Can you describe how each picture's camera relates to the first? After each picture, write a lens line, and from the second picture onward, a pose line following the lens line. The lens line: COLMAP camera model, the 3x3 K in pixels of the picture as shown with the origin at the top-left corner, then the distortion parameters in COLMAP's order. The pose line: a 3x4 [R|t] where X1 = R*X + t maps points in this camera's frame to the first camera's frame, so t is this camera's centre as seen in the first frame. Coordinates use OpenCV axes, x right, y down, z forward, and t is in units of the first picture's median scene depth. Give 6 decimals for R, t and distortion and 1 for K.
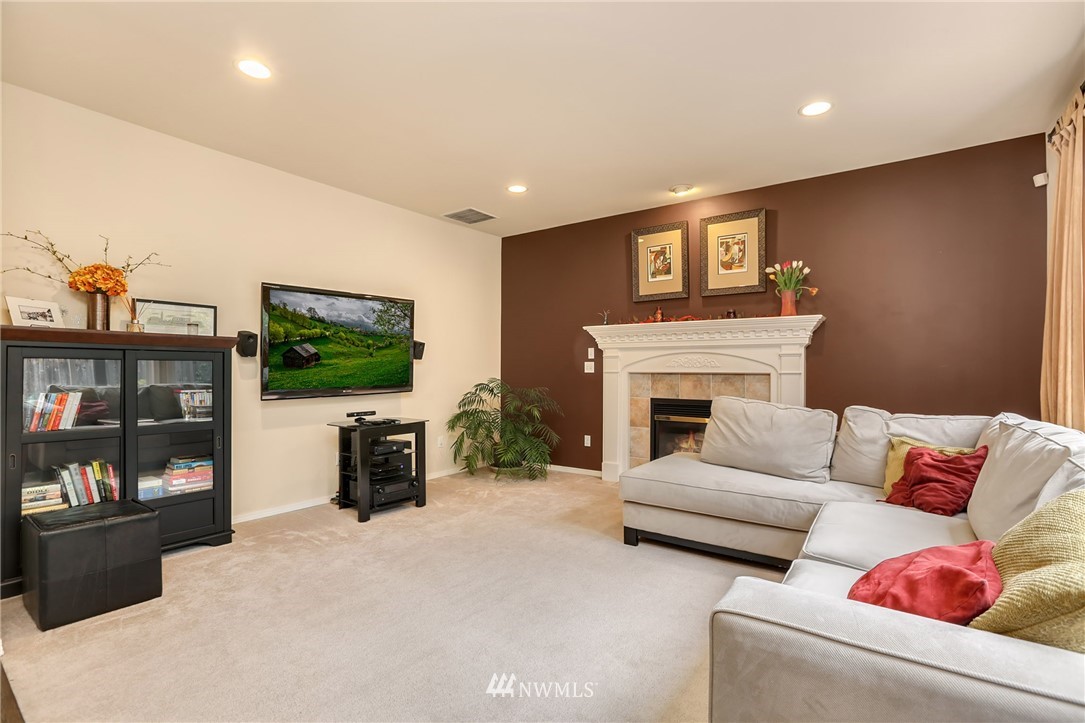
lens RADIAL K [[505.9, 0, 538.6], [0, 505.9, 375.1], [0, 0, 1]] dist [-0.063522, 0.025687]
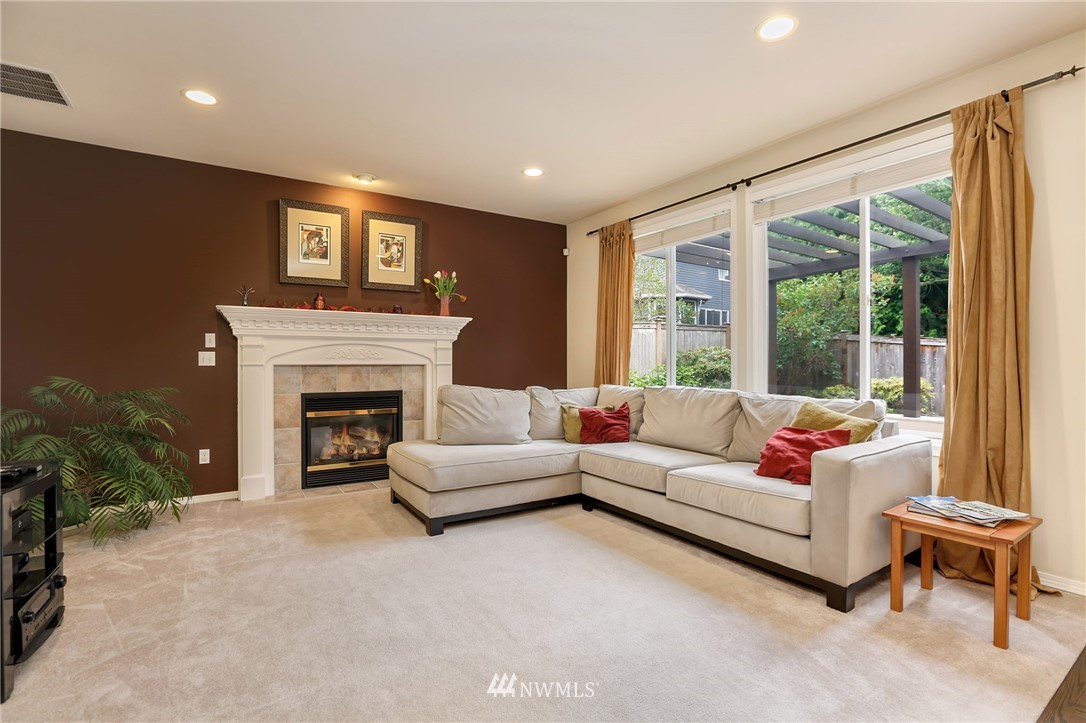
lens RADIAL K [[500.2, 0, 543.0], [0, 500.2, 361.5], [0, 0, 1]] dist [-0.057661, 0.029727]
pose [[0.357095, -0.001823, 0.934066, -0.487876], [0.013452, 0.999904, -0.003191, -0.002547], [-0.933971, 0.013705, 0.357086, 0.322857]]
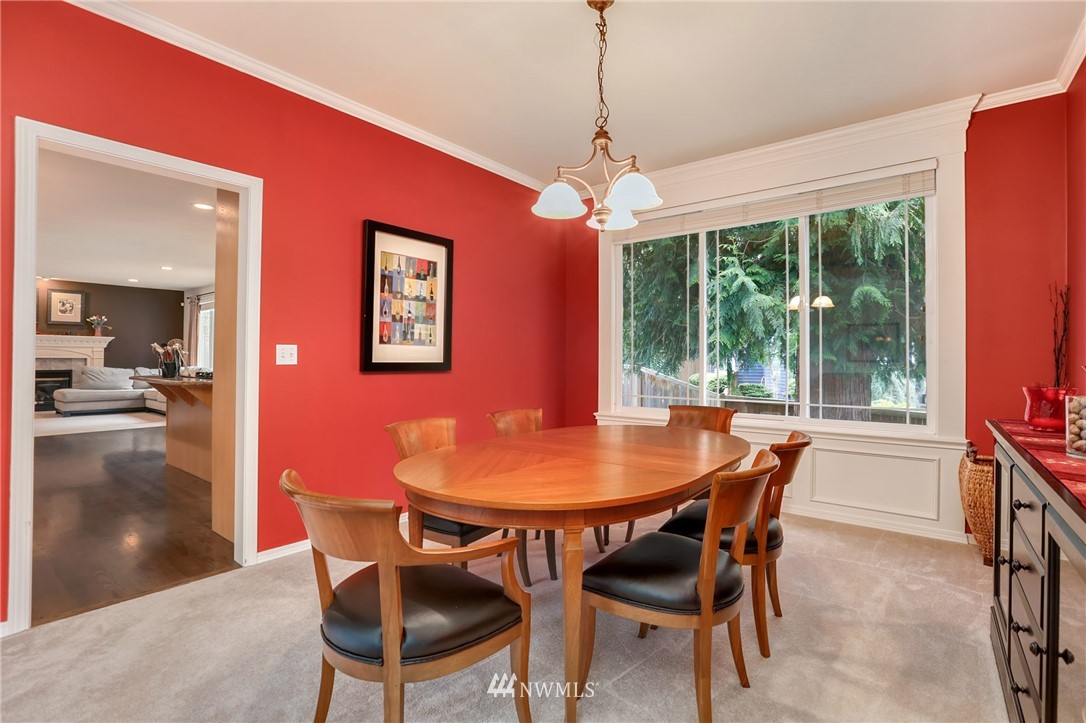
lens RADIAL K [[500.2, 0, 543.0], [0, 500.2, 361.5], [0, 0, 1]] dist [-0.057661, 0.029727]
pose [[0.038441, -0.002271, 0.999258, -1.809011], [0.009345, 0.999955, 0.001914, 0.028732], [-0.999217, 0.009264, 0.038460, -1.324096]]
